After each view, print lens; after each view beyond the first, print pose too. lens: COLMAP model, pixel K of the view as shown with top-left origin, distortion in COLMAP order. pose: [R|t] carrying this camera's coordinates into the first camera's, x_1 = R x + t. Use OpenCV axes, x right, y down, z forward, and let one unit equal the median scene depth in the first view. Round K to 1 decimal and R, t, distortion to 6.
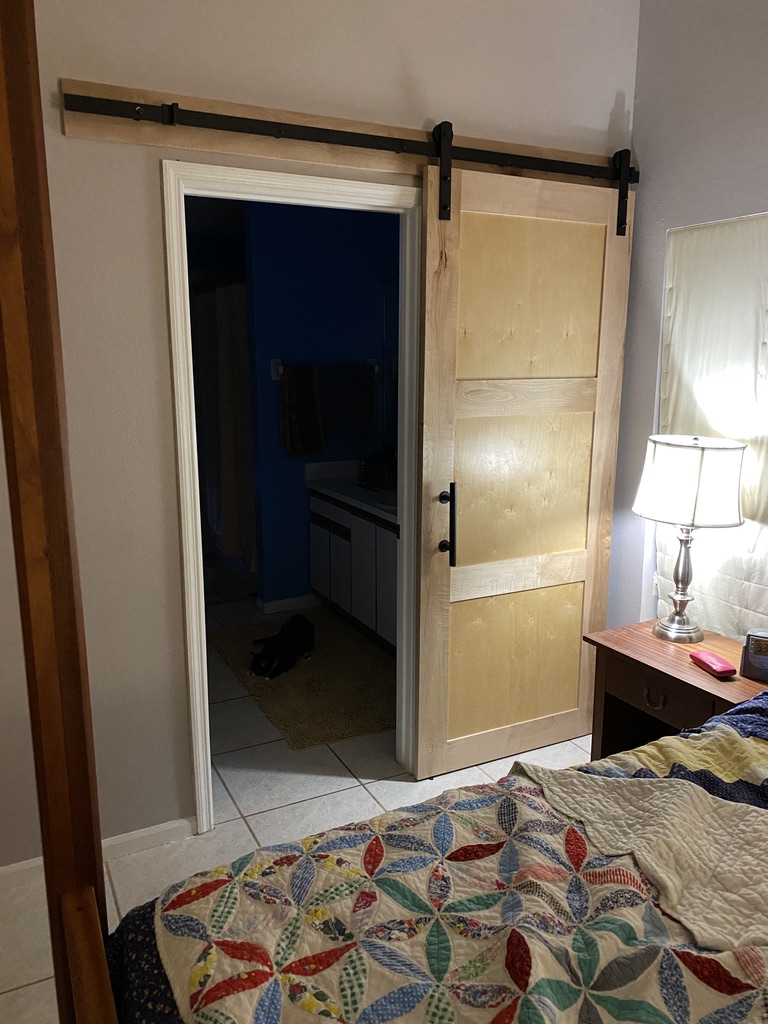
lens RADIAL K [[779.1, 0, 384.0], [0, 779.1, 512.0], [0, 0, 1]] dist [0.002132, 0.000529]
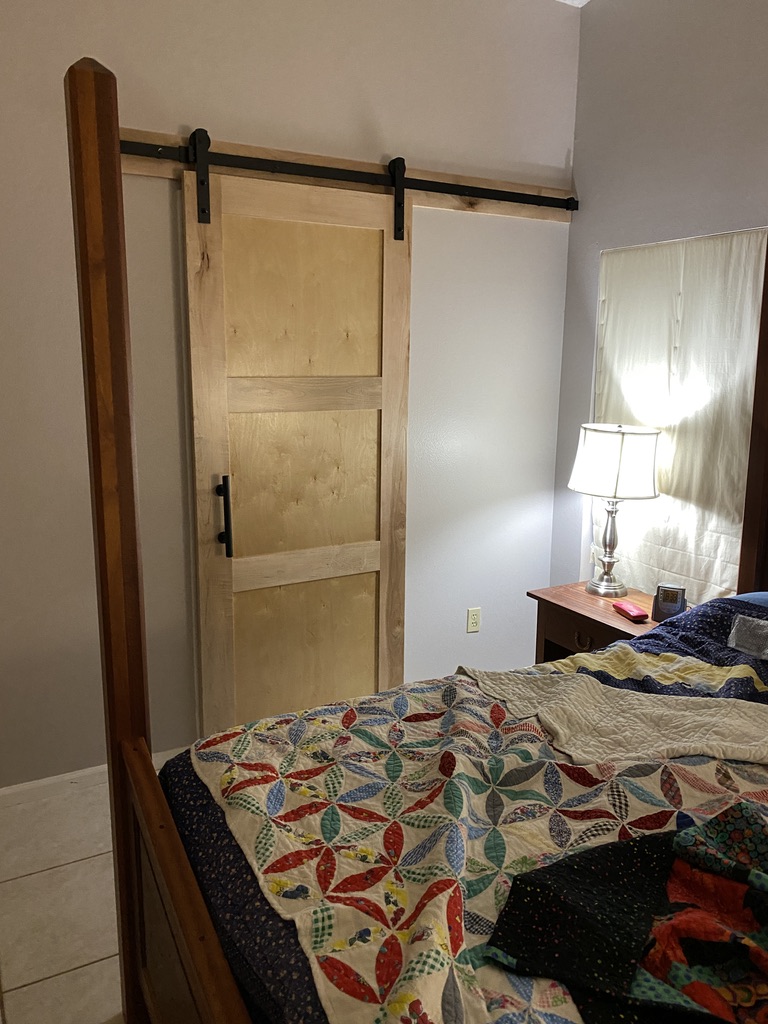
lens RADIAL K [[779.1, 0, 384.0], [0, 779.1, 512.0], [0, 0, 1]] dist [0.002132, 0.000529]
pose [[0.999614, 0.005732, 0.027191, 0.008879], [-0.005653, 0.999980, -0.002956, 0.086008], [-0.027207, 0.002801, 0.999626, -0.373783]]
